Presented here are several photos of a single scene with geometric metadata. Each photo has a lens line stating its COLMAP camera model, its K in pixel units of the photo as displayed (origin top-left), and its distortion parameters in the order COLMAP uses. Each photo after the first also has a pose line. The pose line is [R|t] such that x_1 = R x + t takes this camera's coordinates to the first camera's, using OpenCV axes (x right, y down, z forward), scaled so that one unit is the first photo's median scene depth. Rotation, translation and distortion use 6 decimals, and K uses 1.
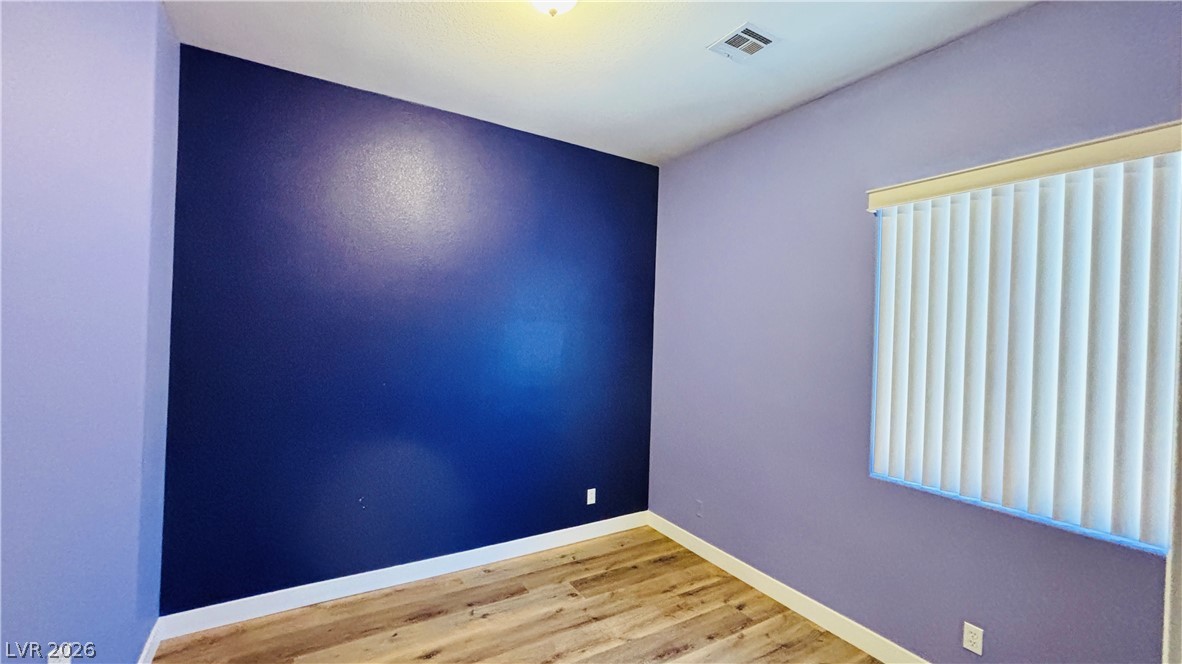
lens RADIAL K [[481.6, 0, 595.9], [0, 481.6, 335.7], [0, 0, 1]] dist [0.001859, 0.000158]
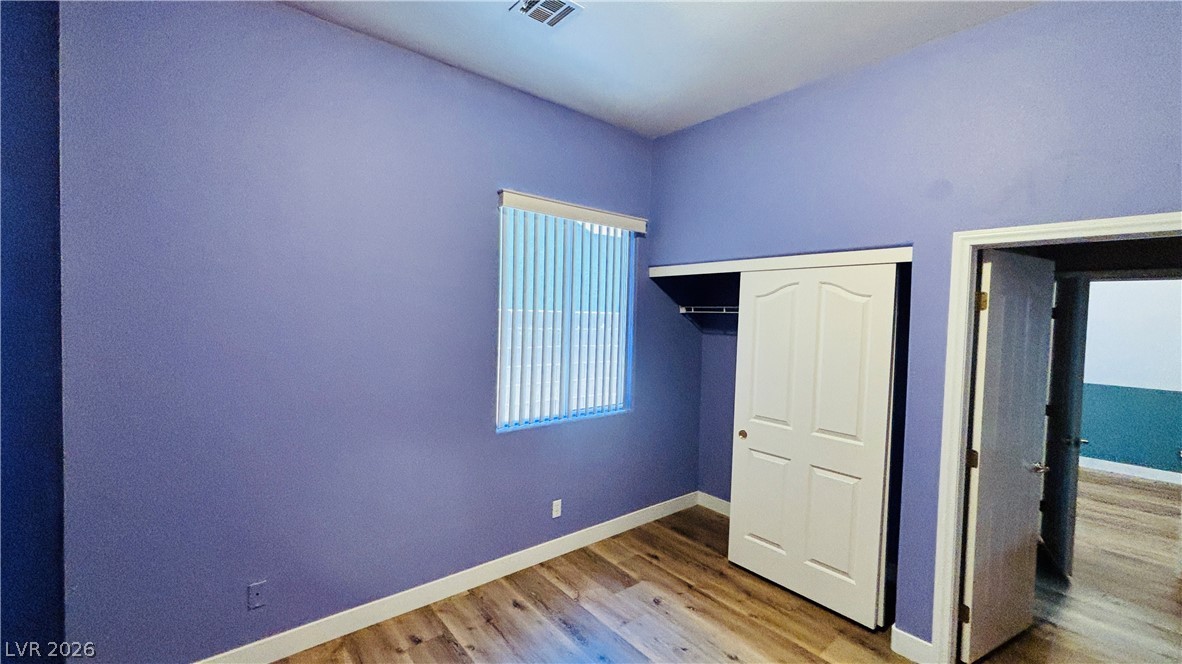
lens RADIAL K [[481.6, 0, 591.4], [0, 481.6, 332.4], [0, 0, 1]] dist [0.001859, 0.000158]
pose [[-0.143267, -0.065510, 0.987514, -0.582864], [-0.026152, 0.997709, 0.062393, -0.032932], [-0.989338, -0.016887, -0.144652, 0.902593]]
